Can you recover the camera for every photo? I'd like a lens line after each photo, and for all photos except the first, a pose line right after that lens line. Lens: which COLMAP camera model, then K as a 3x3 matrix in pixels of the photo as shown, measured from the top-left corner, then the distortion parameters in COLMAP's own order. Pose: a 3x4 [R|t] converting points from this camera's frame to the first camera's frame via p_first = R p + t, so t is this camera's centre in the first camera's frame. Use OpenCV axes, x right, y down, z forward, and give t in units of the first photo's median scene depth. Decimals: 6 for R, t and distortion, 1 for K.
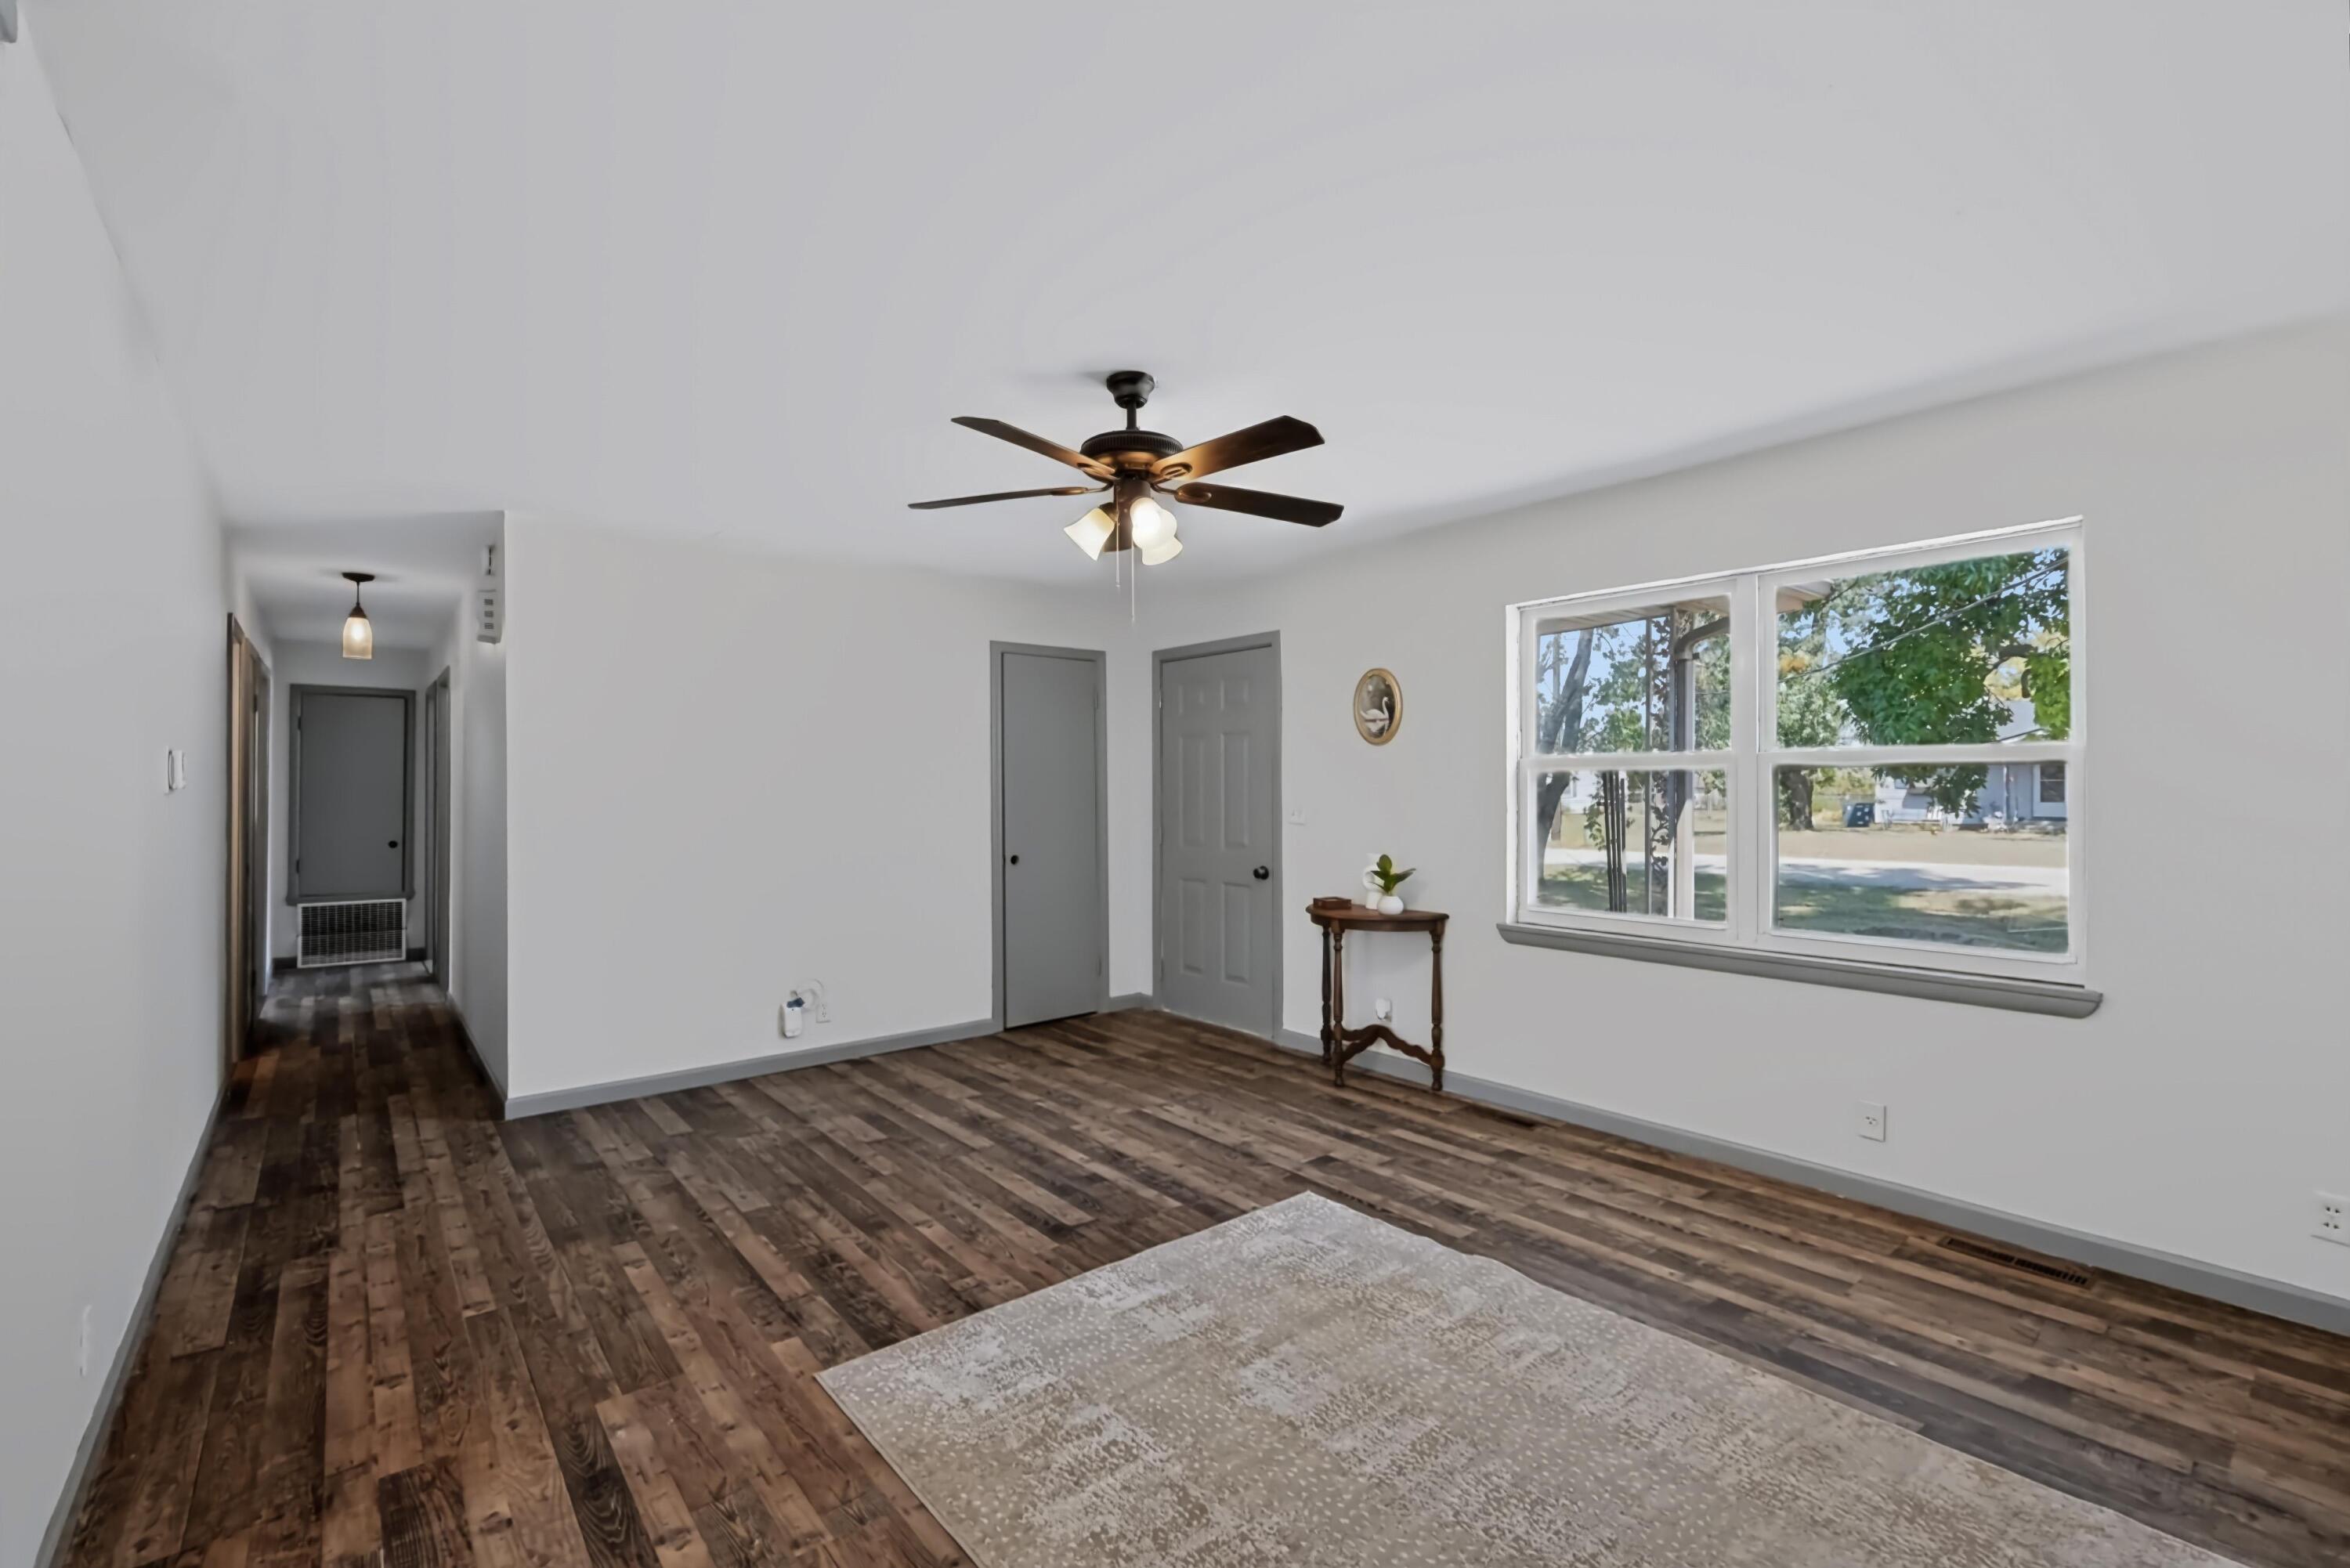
lens RADIAL K [[1027.5, 0, 1156.9], [0, 1027.5, 779.2], [0, 0, 1]] dist [0.001033, 0.000003]
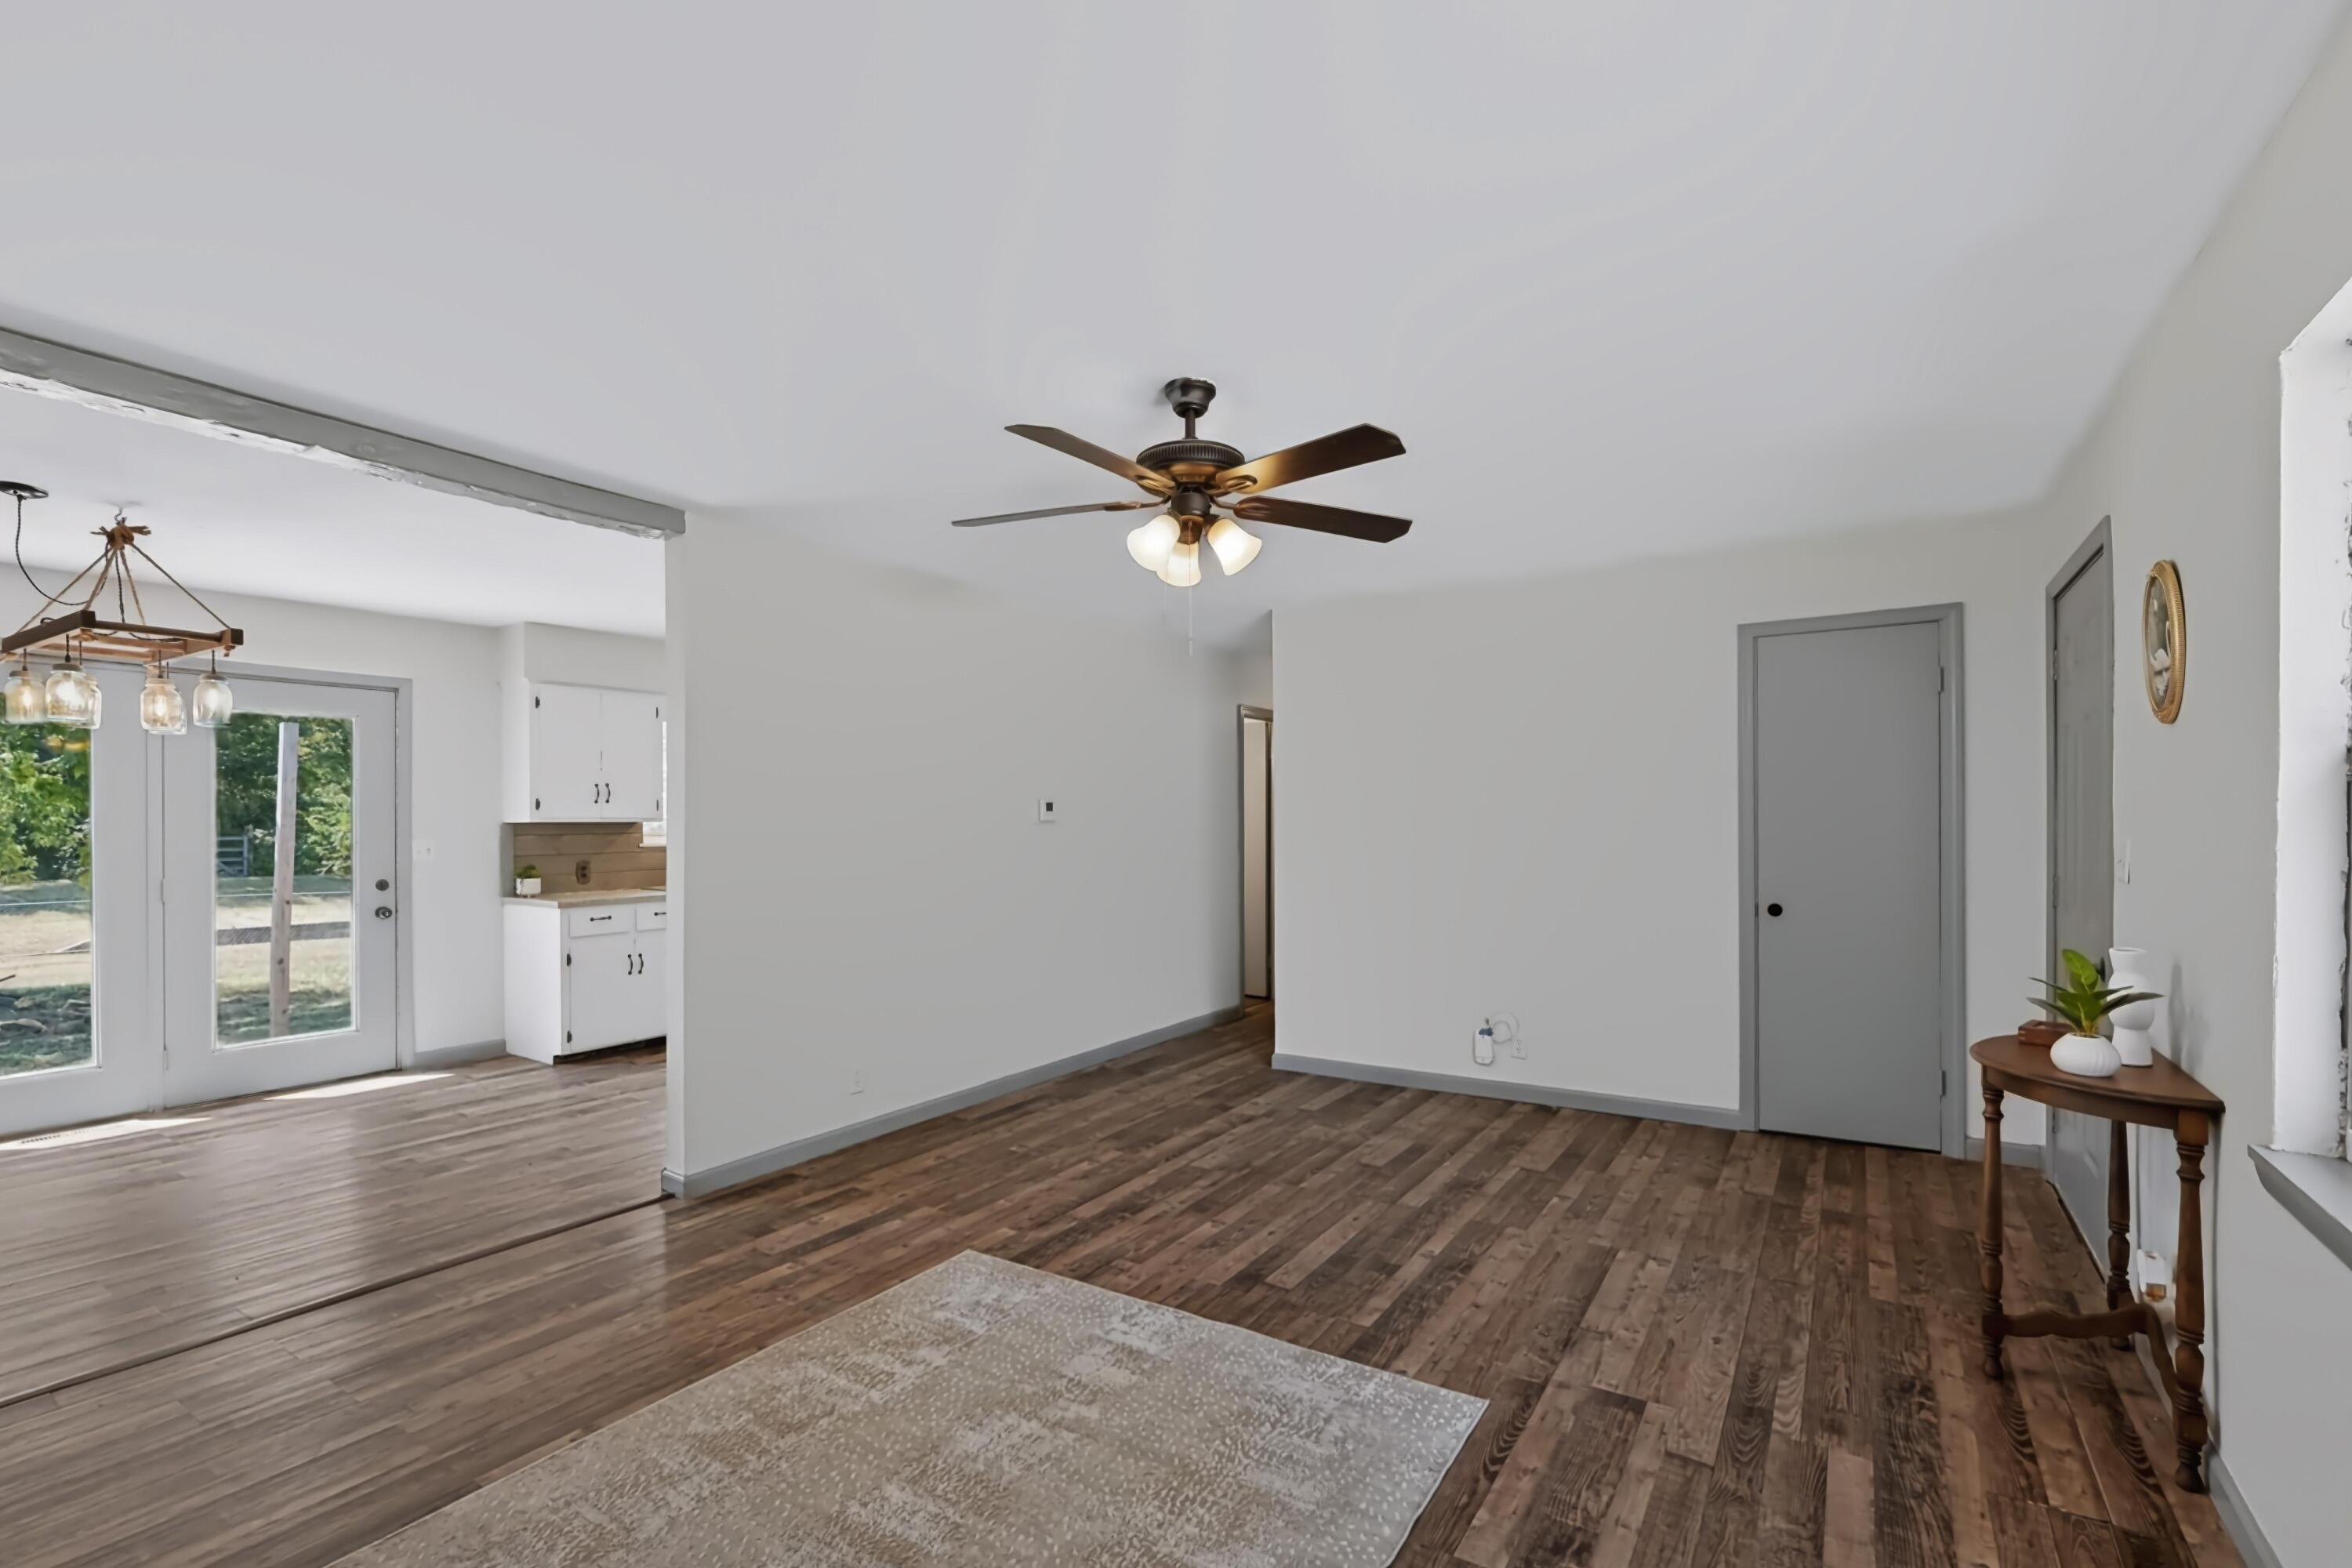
lens RADIAL K [[1028.5, 0, 1194.5], [0, 1028.5, 826.6], [0, 0, 1]] dist [0.001033, 0.000003]
pose [[0.316908, 0.004982, -0.948443, 0.798961], [0.018289, 0.999768, 0.011362, -0.000209], [0.948280, -0.020946, 0.316744, 0.641907]]
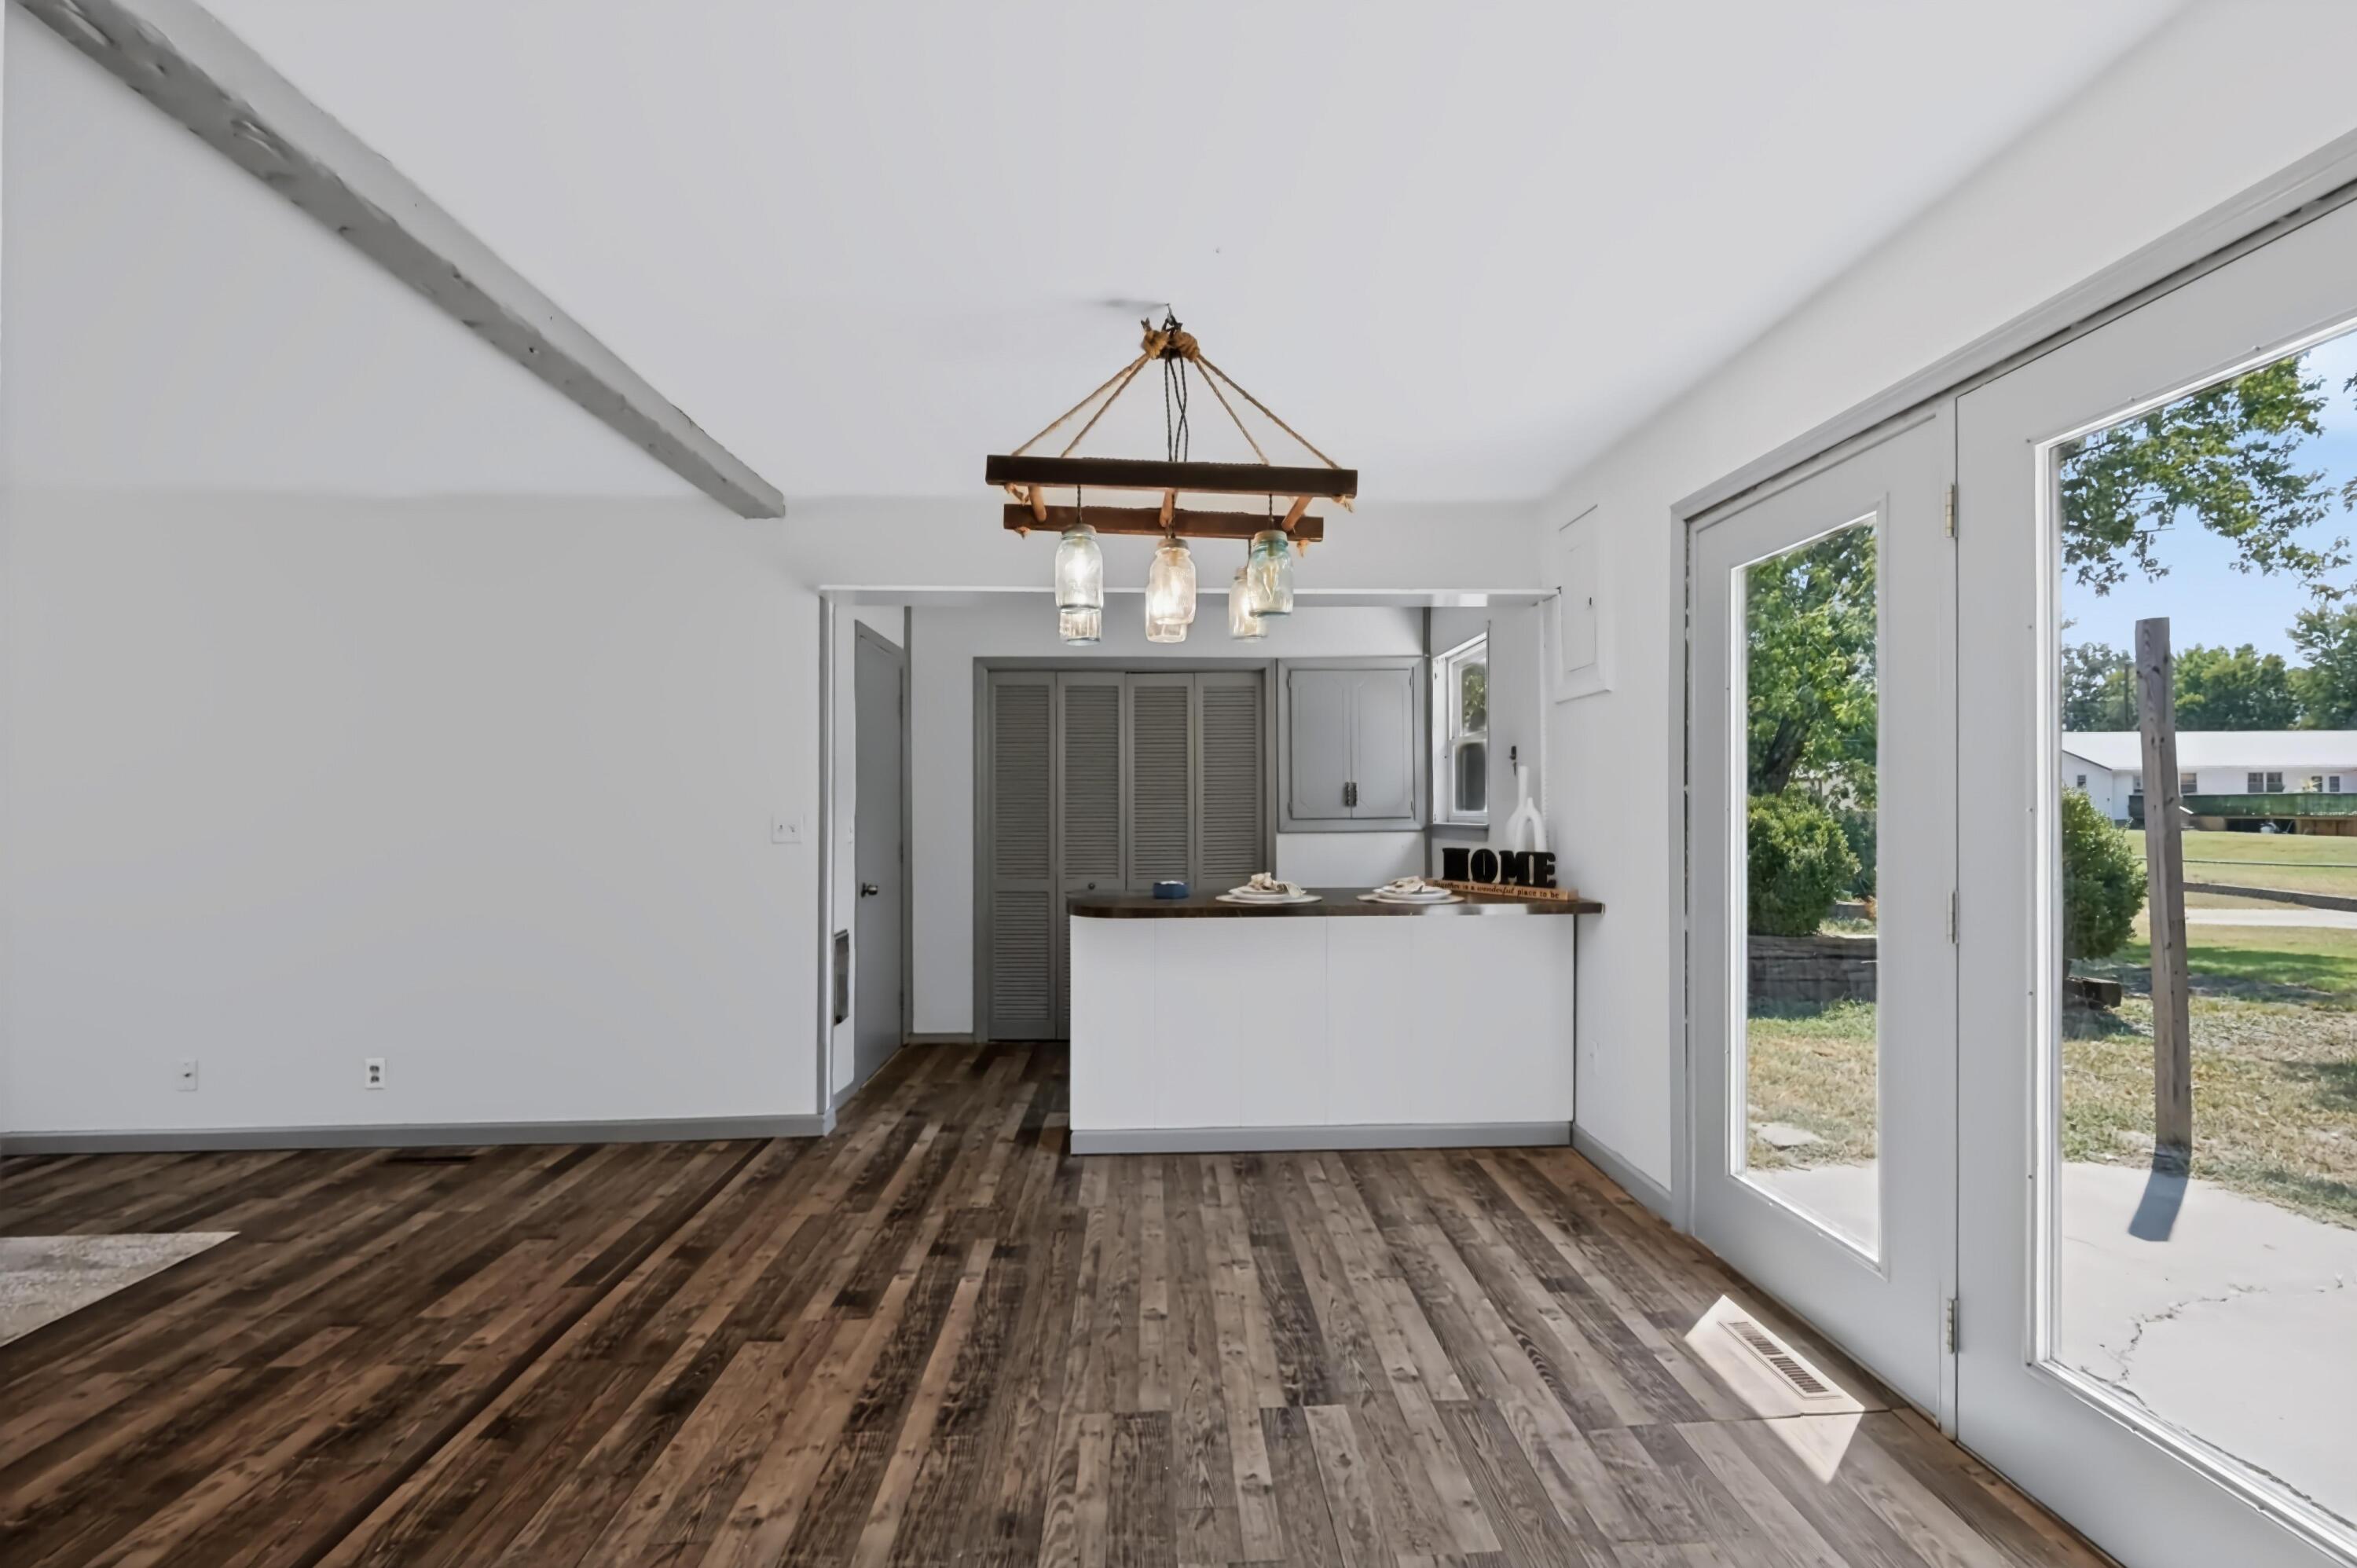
lens RADIAL K [[1030.6, 0, 1180.5], [0, 1030.6, 834.1], [0, 0, 1]] dist [0.001033, 0.000003]
pose [[-0.803796, -0.006279, 0.594872, -1.148234], [0.002867, 0.999892, 0.014428, 0.022104], [-0.594898, 0.013302, -0.803691, 0.471719]]
